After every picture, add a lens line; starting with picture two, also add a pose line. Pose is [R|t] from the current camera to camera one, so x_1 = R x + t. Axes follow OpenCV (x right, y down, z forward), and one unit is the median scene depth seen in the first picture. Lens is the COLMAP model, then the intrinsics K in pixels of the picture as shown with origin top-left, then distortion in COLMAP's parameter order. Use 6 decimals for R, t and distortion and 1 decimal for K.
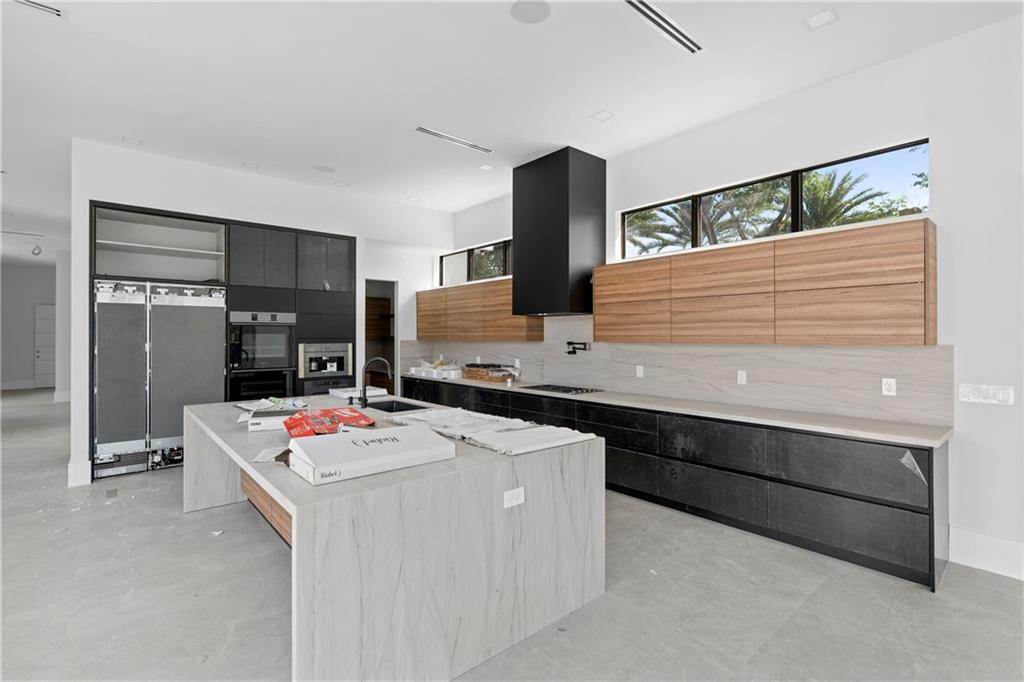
lens RADIAL K [[468.3, 0, 504.5], [0, 468.3, 333.4], [0, 0, 1]] dist [-0.005451, 0.000564]
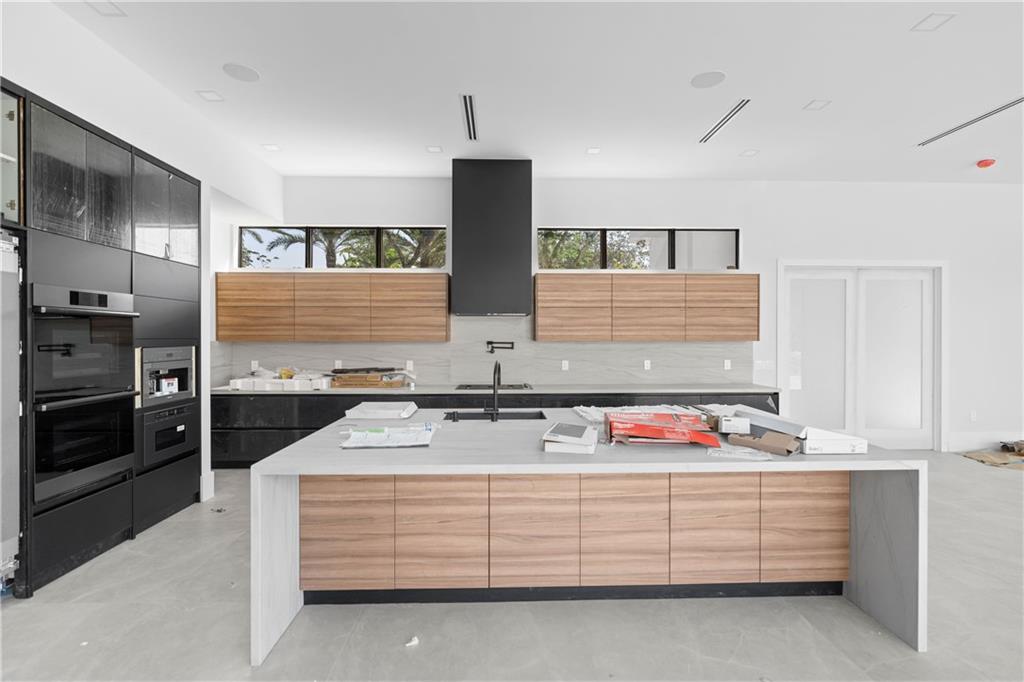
lens RADIAL K [[468.3, 0, 505.8], [0, 468.3, 338.9], [0, 0, 1]] dist [-0.005451, 0.000564]
pose [[0.629288, -0.002092, 0.777169, -0.654187], [-0.004714, 0.999968, 0.006508, 0.005525], [-0.777158, -0.007758, 0.629258, 0.319104]]
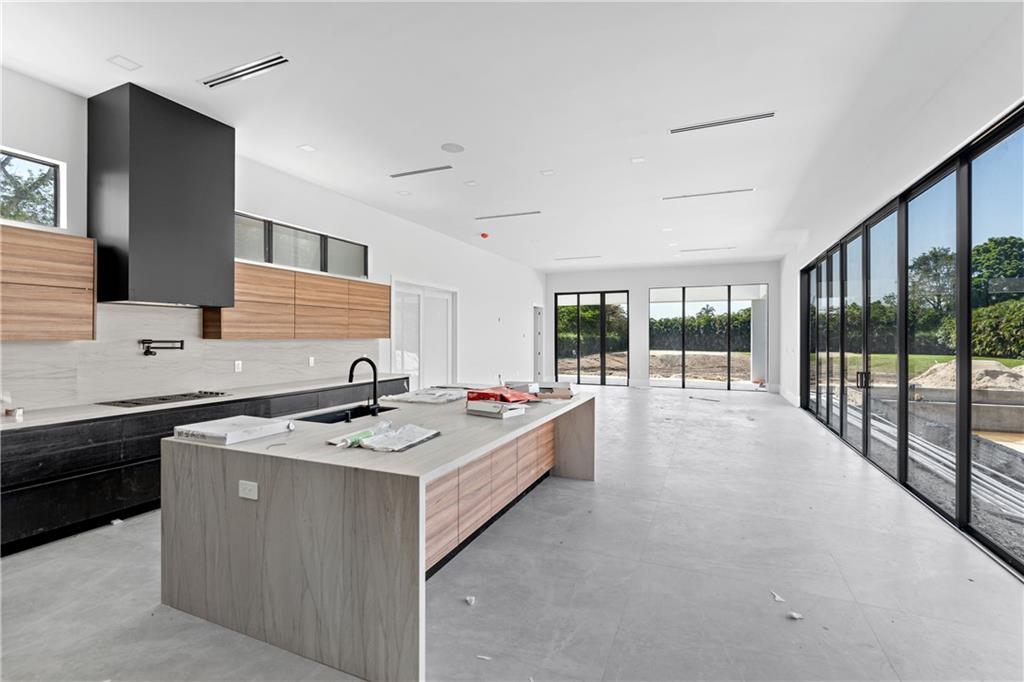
lens RADIAL K [[468.3, 0, 506.0], [0, 468.3, 339.5], [0, 0, 1]] dist [-0.005451, 0.000564]
pose [[-0.437046, -0.007558, 0.899408, -0.824812], [-0.008341, 0.999956, 0.004350, 0.009131], [-0.899401, -0.005601, -0.437089, 0.809290]]
